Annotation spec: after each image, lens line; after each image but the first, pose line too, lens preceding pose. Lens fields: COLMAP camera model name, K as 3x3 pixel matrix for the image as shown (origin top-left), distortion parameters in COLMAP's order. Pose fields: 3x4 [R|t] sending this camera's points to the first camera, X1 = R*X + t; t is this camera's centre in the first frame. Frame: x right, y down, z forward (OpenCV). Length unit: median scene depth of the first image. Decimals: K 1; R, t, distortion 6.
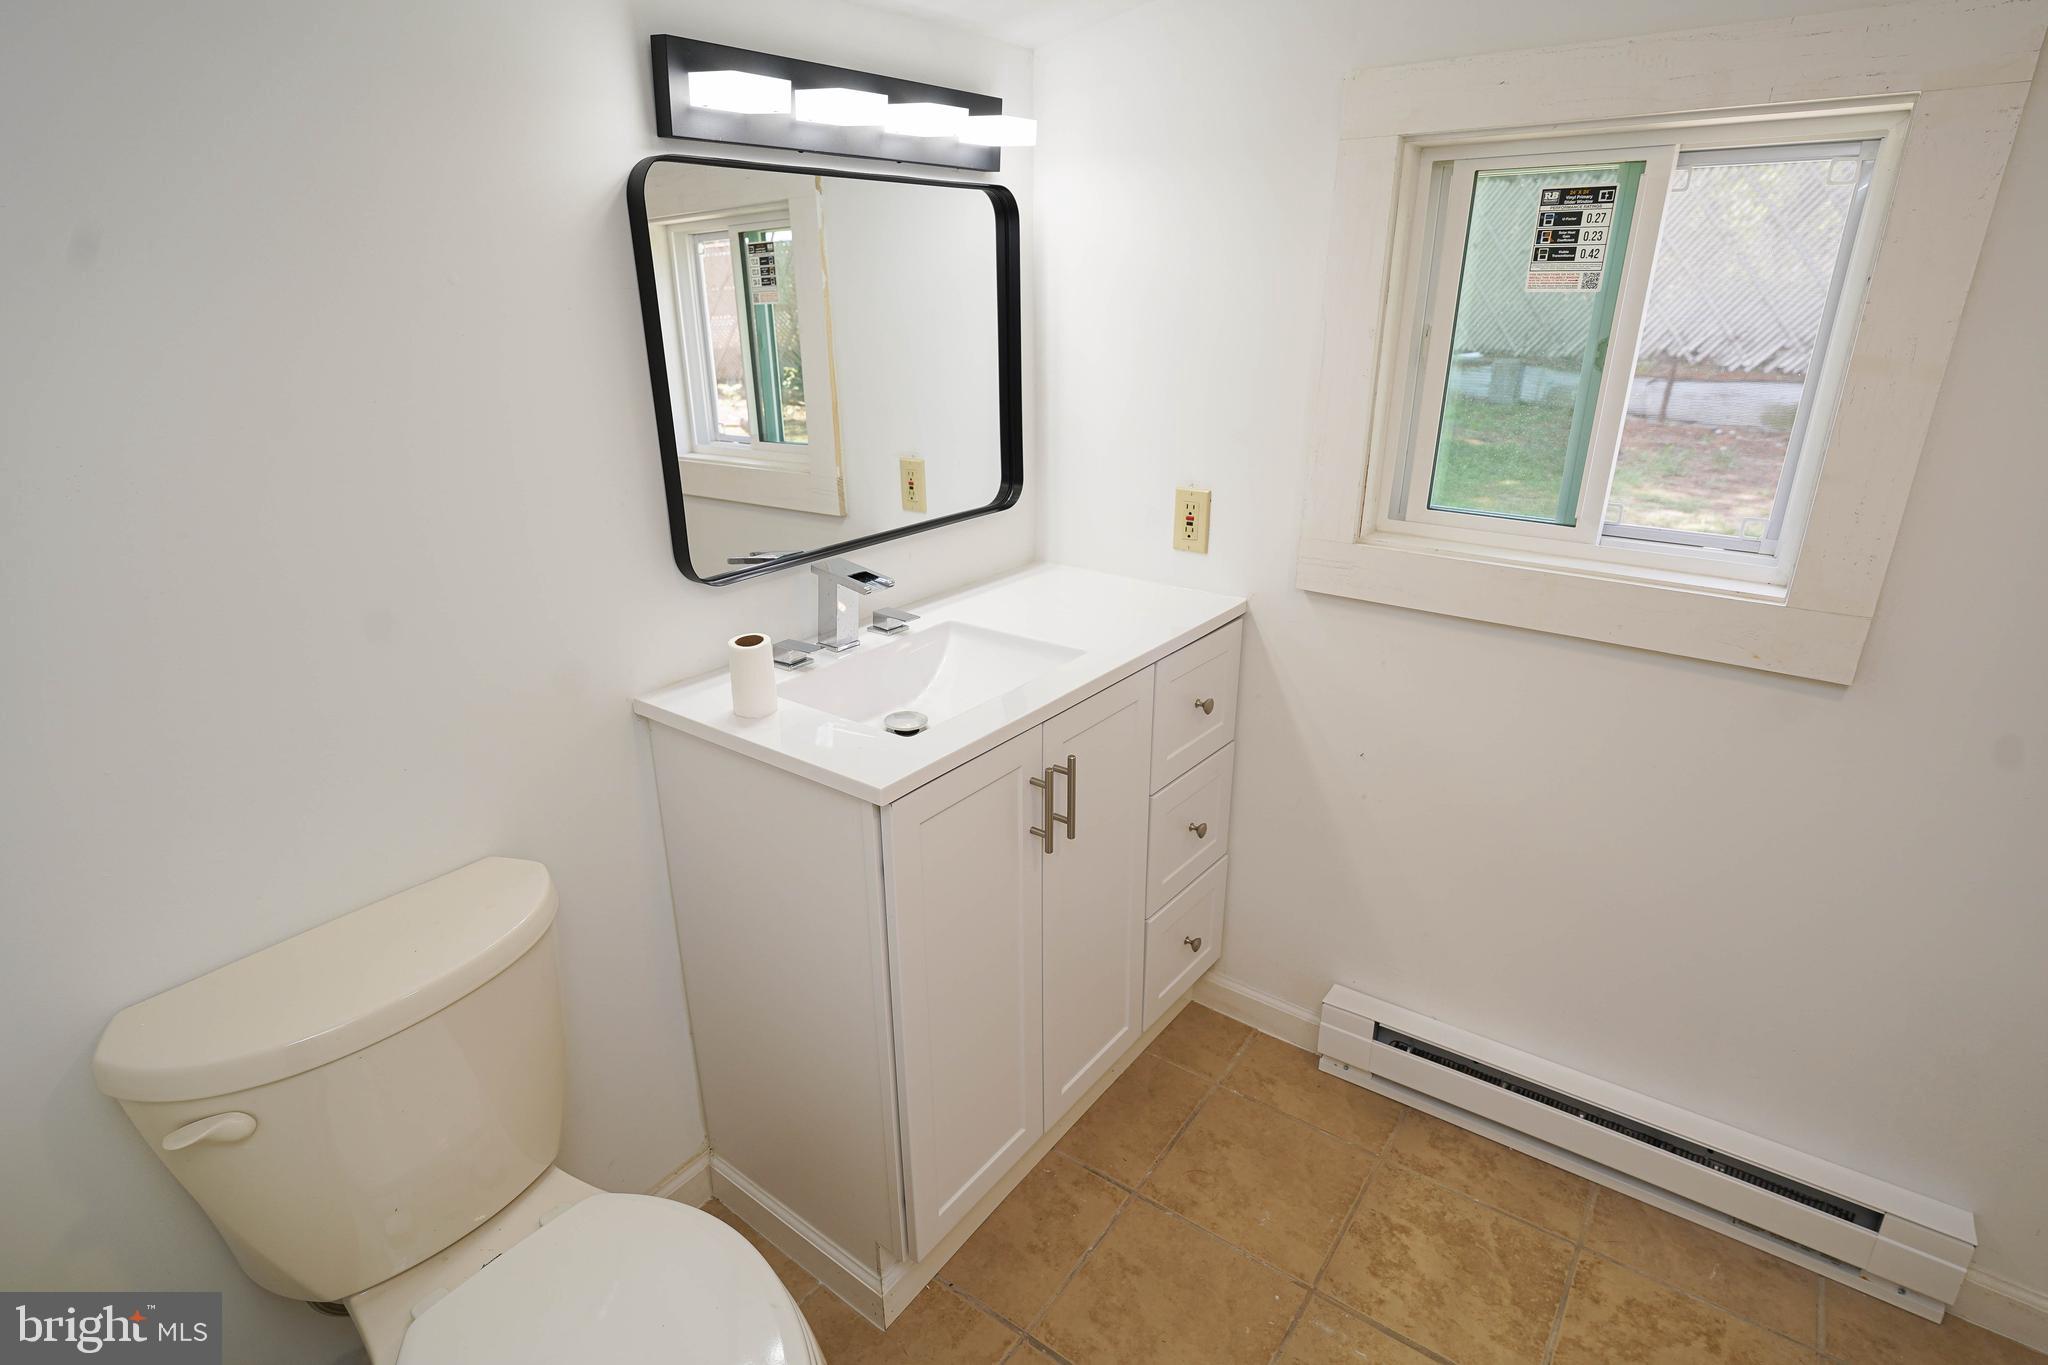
lens RADIAL K [[1030.4, 0, 1024.0], [0, 1030.4, 682.5], [0, 0, 1]] dist [-0.015876, -0.000070]
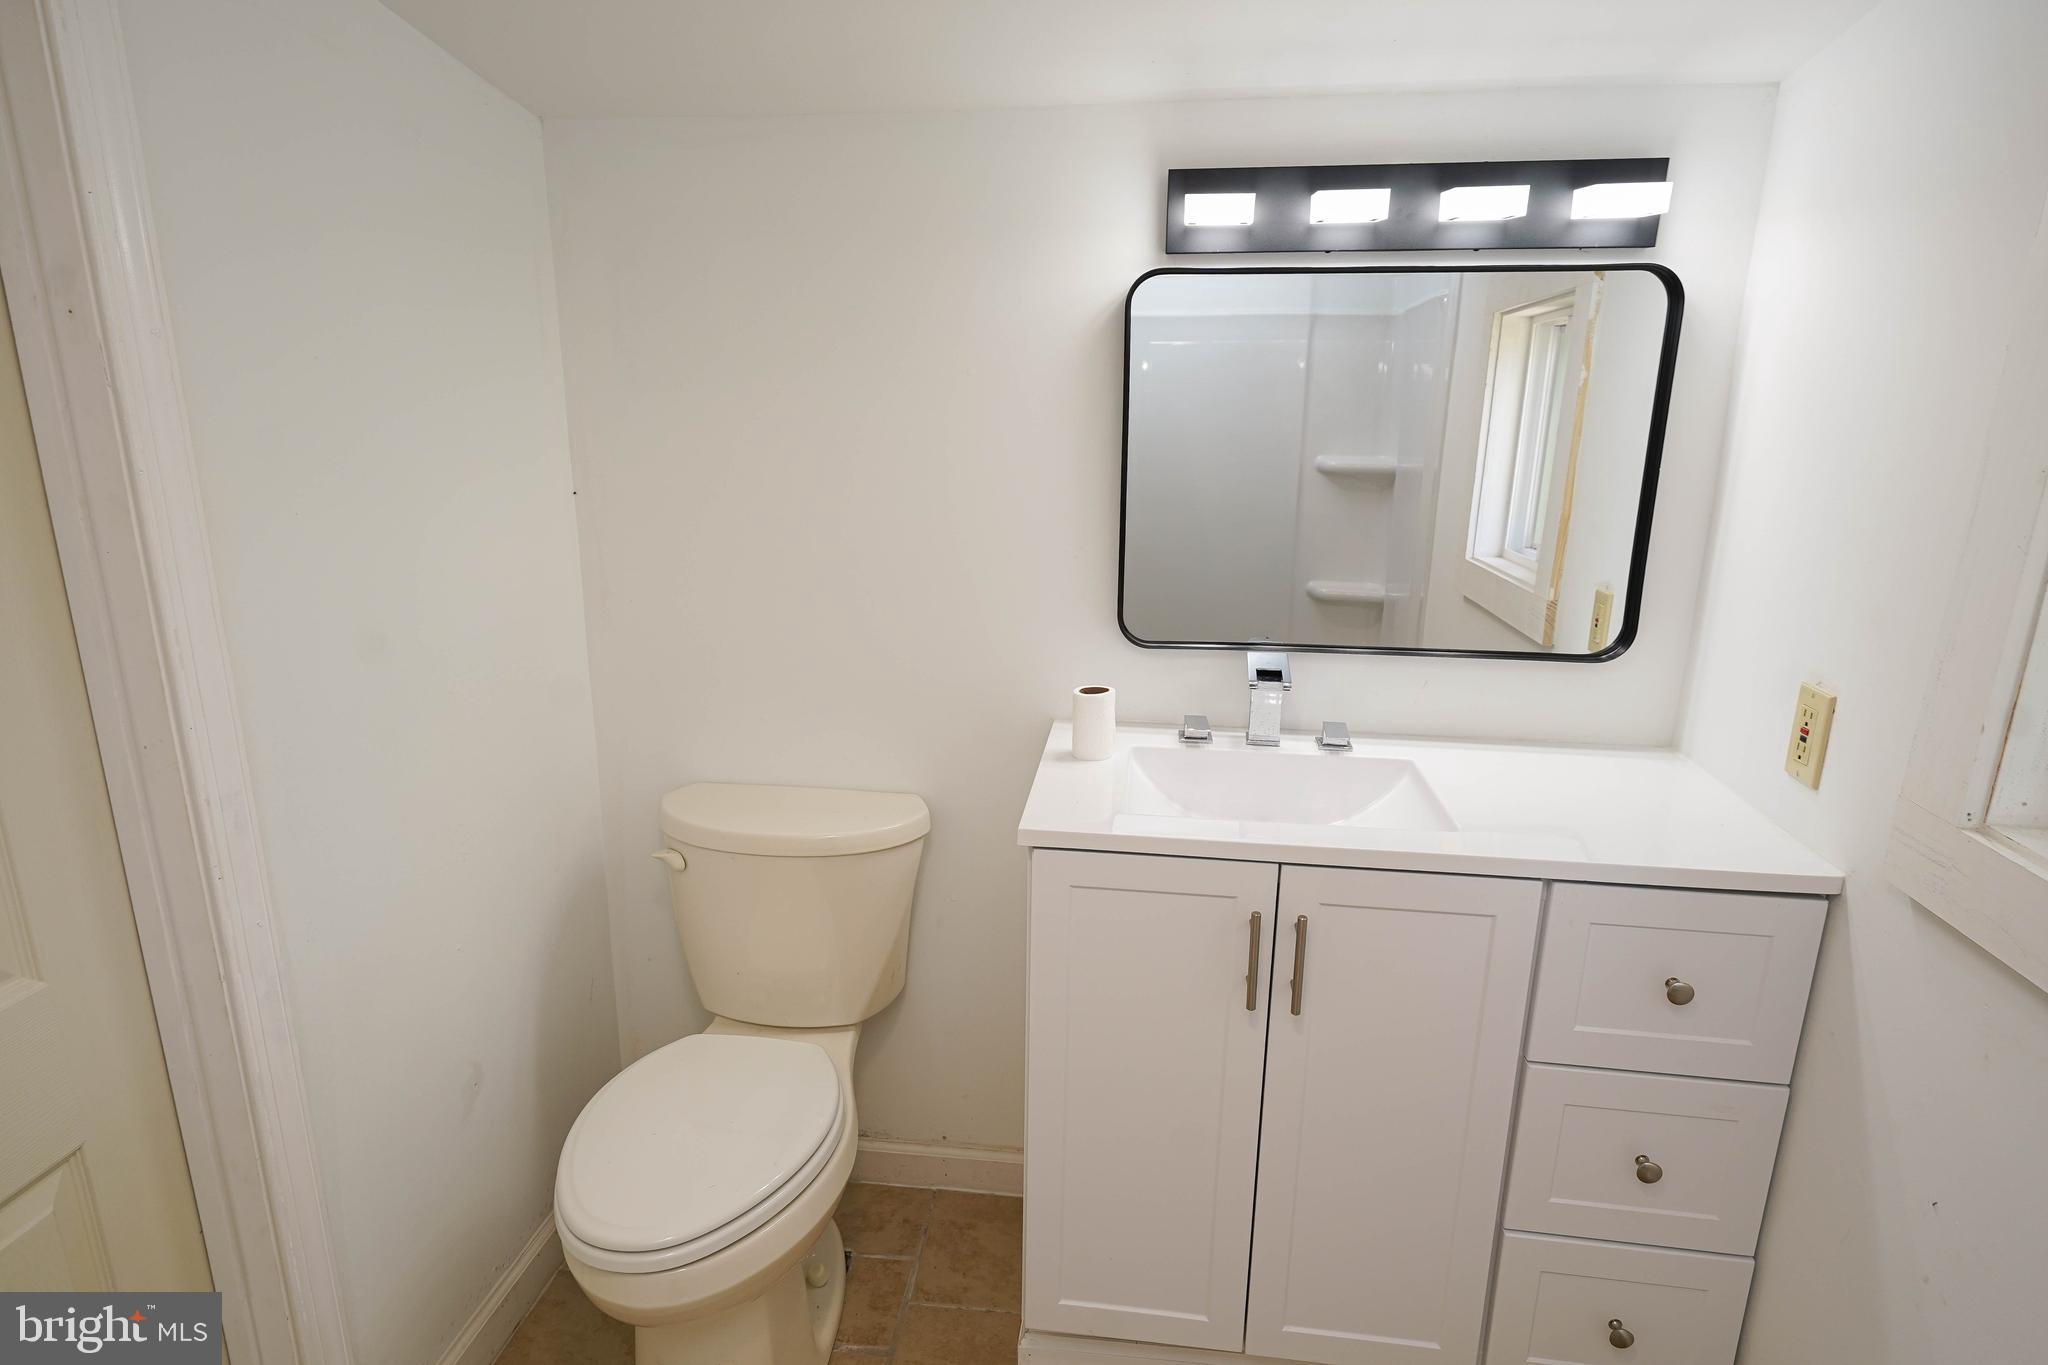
lens RADIAL K [[1147.9, 0, 1024.0], [0, 1147.9, 682.5], [0, 0, 1]] dist [-0.001175, -0.000151]
pose [[0.507395, 0.234229, -0.829269, 0.547939], [-0.321830, 0.944222, 0.069784, -0.084670], [0.799360, 0.231476, 0.554475, 0.196304]]
